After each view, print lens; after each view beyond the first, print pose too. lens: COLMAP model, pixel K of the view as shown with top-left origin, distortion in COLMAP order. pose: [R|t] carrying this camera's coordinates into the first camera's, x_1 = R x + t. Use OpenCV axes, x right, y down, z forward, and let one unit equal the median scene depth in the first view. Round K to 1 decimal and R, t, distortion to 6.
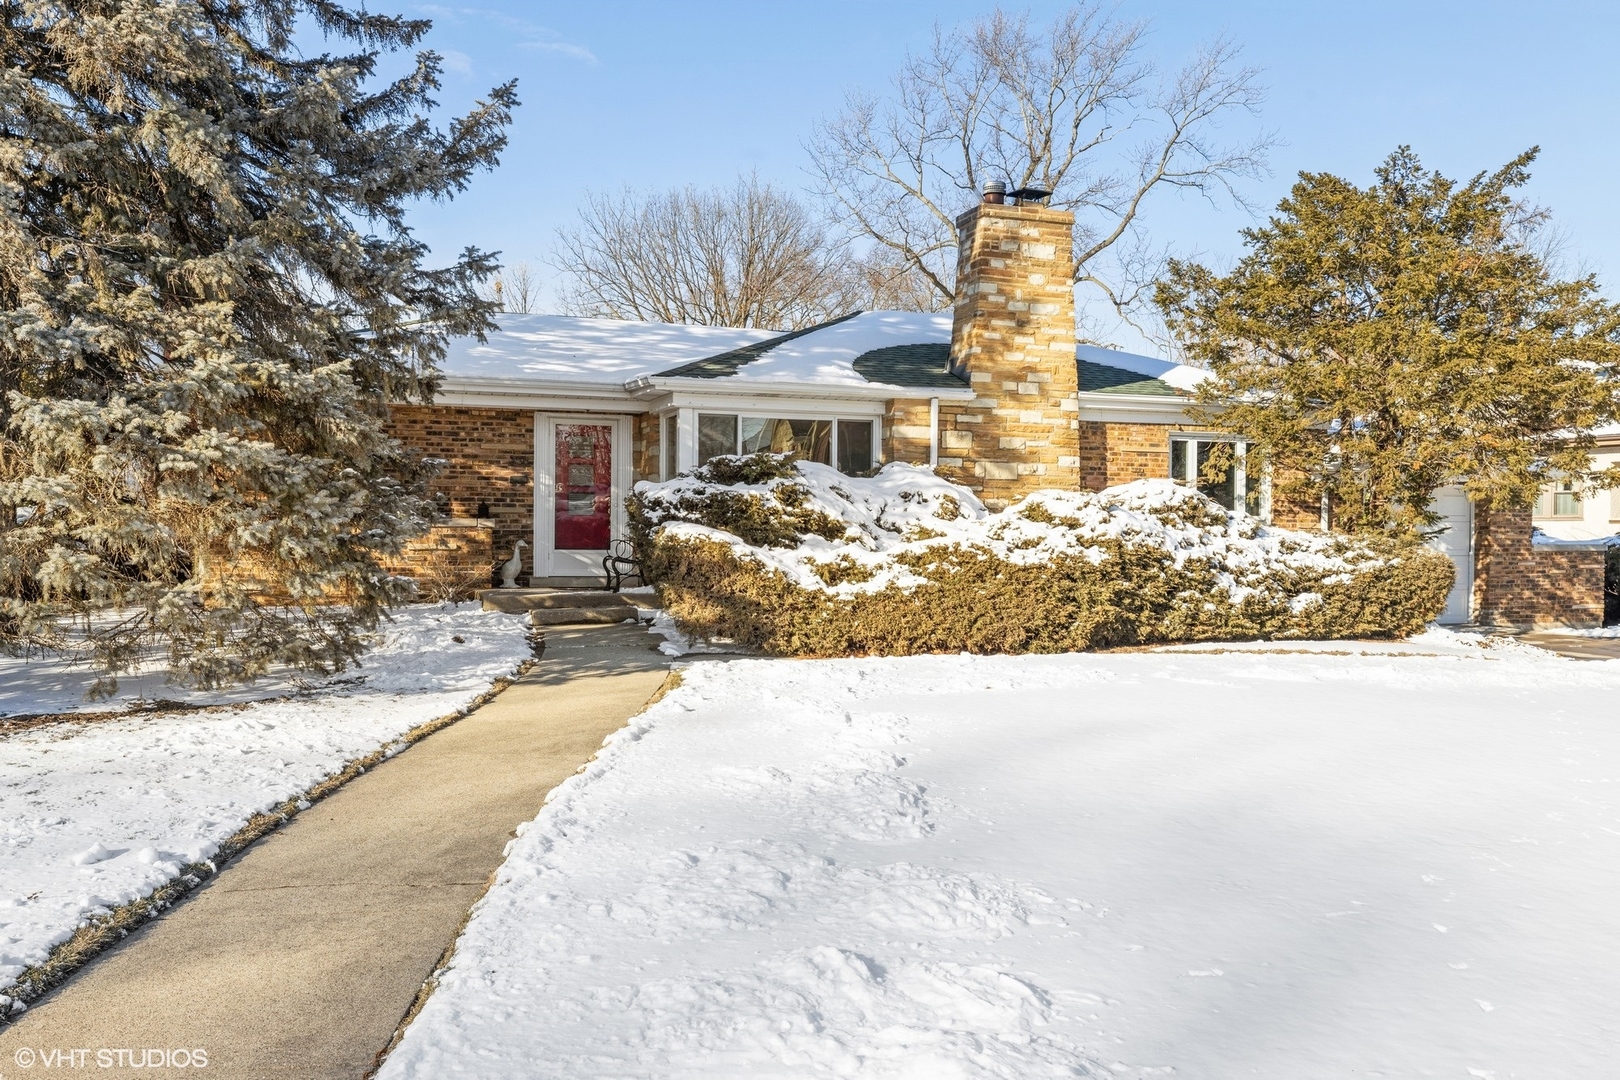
lens RADIAL K [[1373.2, 0, 810.0], [0, 1373.2, 540.0], [0, 0, 1]] dist [0.006579, -0.000284]
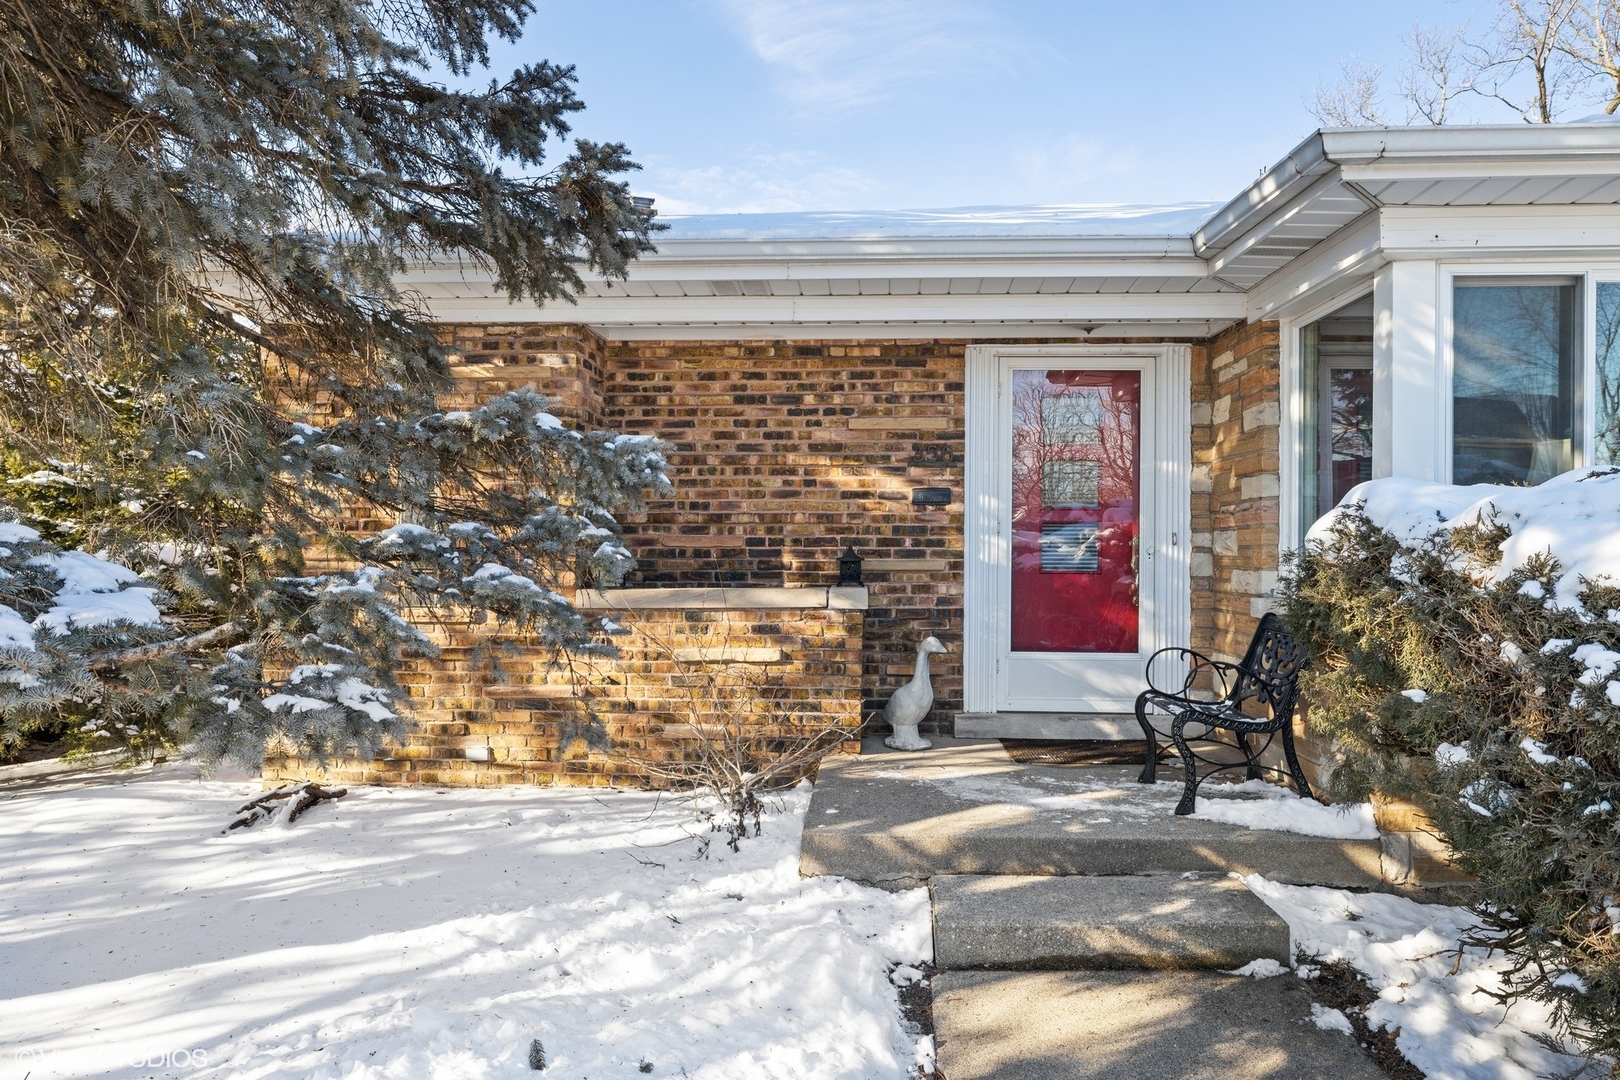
lens RADIAL K [[829.7, 0, 843.6], [0, 829.7, 545.3], [0, 0, 1]] dist [-0.000512, -0.000490]
pose [[0.924518, -0.000414, -0.381137, -0.135283], [0.001579, 0.999995, 0.002744, -0.028736], [0.381134, -0.003139, 0.924514, 0.739808]]
